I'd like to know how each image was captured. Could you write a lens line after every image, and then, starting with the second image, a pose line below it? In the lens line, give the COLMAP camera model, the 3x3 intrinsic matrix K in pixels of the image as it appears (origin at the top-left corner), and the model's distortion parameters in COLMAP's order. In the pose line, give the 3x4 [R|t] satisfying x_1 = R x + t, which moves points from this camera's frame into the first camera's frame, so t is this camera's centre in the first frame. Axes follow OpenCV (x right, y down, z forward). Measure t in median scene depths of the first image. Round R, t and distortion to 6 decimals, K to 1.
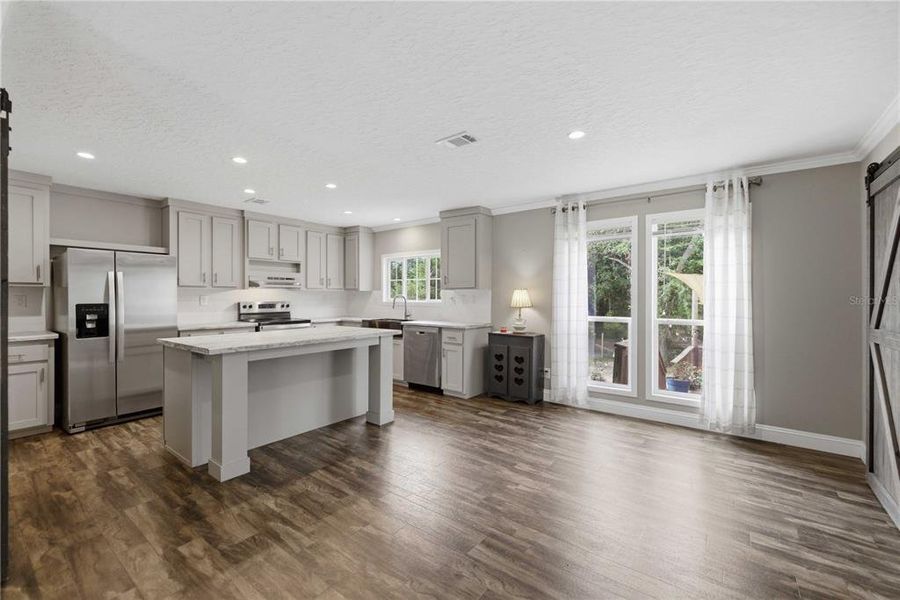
lens RADIAL K [[372.3, 0, 449.4], [0, 372.3, 304.8], [0, 0, 1]] dist [0.002398, -0.000406]
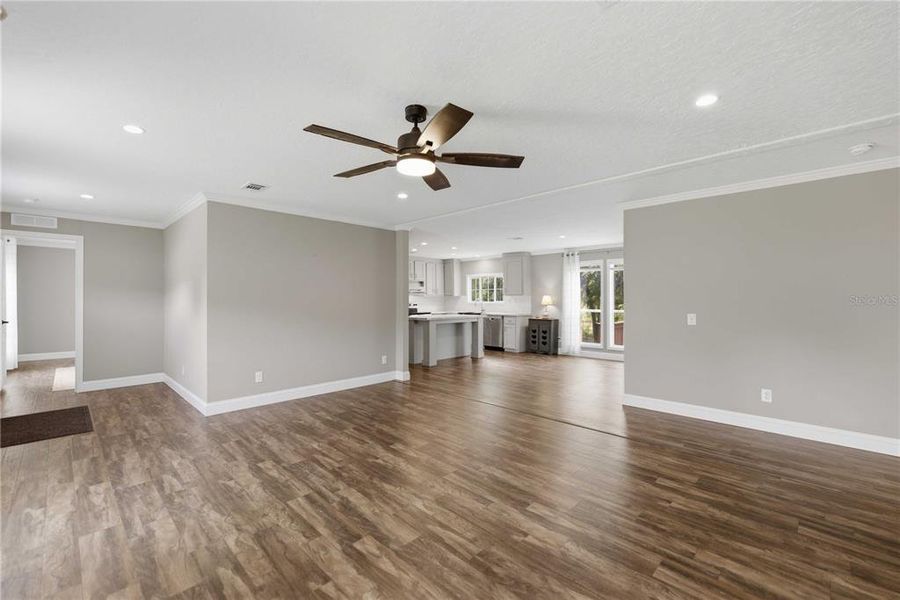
lens RADIAL K [[372.3, 0, 450.1], [0, 372.3, 321.6], [0, 0, 1]] dist [0.002398, -0.000406]
pose [[0.992325, 0.002714, -0.123628, -0.059750], [0.002129, 0.999236, 0.039024, 0.016211], [0.123640, -0.038988, 0.991561, -0.947419]]
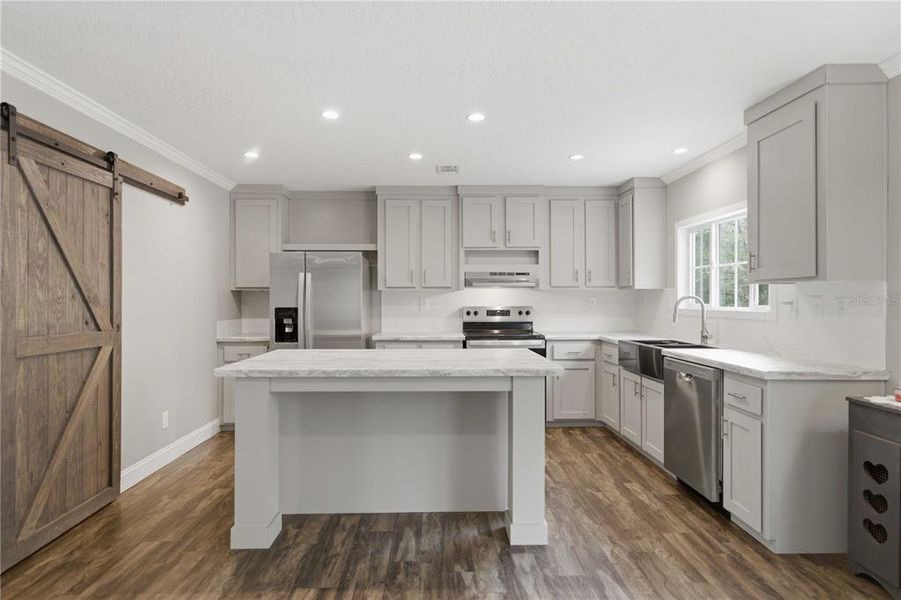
lens RADIAL K [[498.0, 0, 456.8], [0, 498.0, 303.3], [0, 0, 1]] dist [-0.002678, 0.000917]
pose [[0.634147, 0.005346, -0.773194, 0.242015], [-0.014739, 0.999878, -0.005175, -0.010271], [0.773072, 0.014678, 0.634149, 0.386333]]
